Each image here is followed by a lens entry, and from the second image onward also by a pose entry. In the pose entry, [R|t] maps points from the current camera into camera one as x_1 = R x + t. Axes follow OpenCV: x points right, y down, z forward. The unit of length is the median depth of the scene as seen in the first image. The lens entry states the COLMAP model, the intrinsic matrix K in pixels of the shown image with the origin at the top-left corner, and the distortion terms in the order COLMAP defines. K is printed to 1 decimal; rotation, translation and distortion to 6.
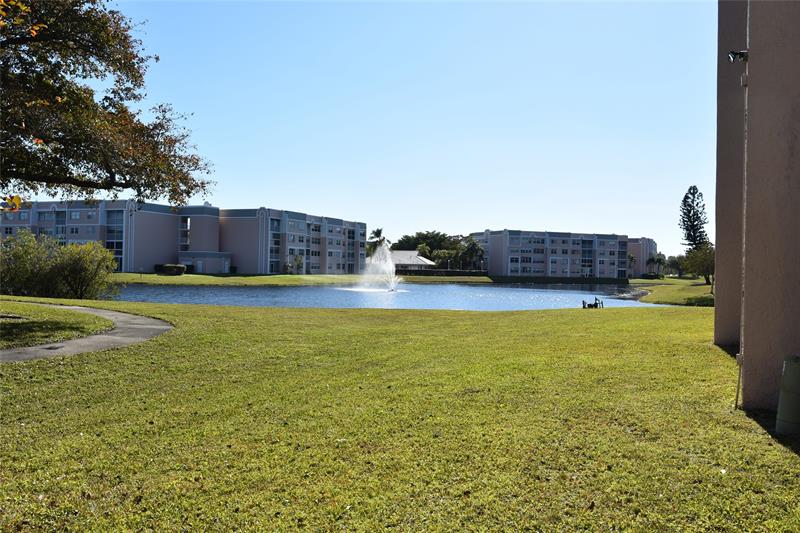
lens RADIAL K [[669.1, 0, 399.7], [0, 669.1, 264.0], [0, 0, 1]] dist [0.009850, -0.005252]
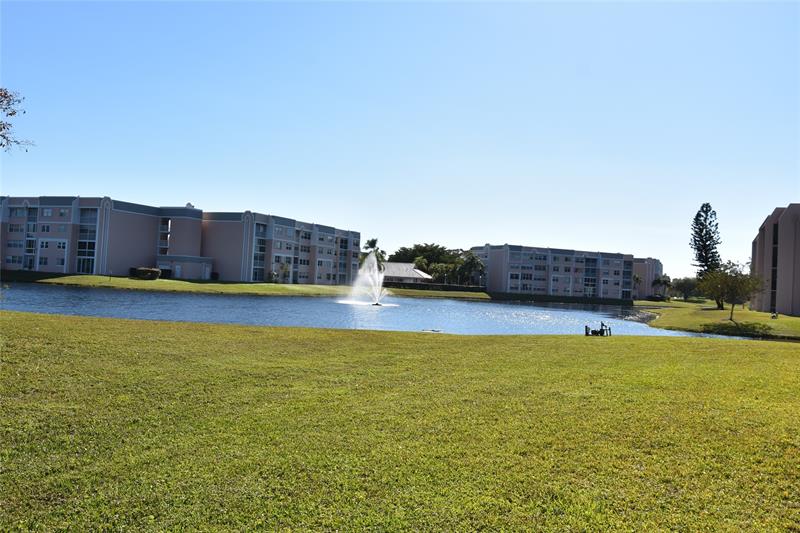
lens RADIAL K [[669.1, 0, 399.3], [0, 669.1, 262.8], [0, 0, 1]] dist [0.009850, -0.005252]
pose [[0.999408, 0.034001, -0.005312, 0.014770], [-0.034108, 0.999187, -0.021507, 0.001240], [0.004576, 0.021676, 0.999755, 0.055328]]
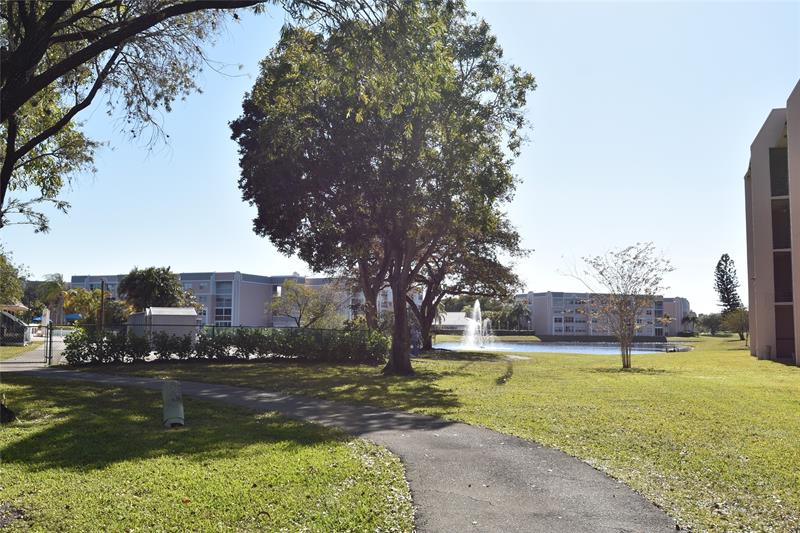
lens RADIAL K [[718.5, 0, 401.3], [0, 718.5, 267.1], [0, 0, 1]] dist [0.013193, 0.003069]
pose [[0.999922, -0.011497, -0.004837, -0.096527], [0.011077, 0.996784, -0.079372, -0.002512], [0.005734, 0.079312, 0.996833, -0.201038]]
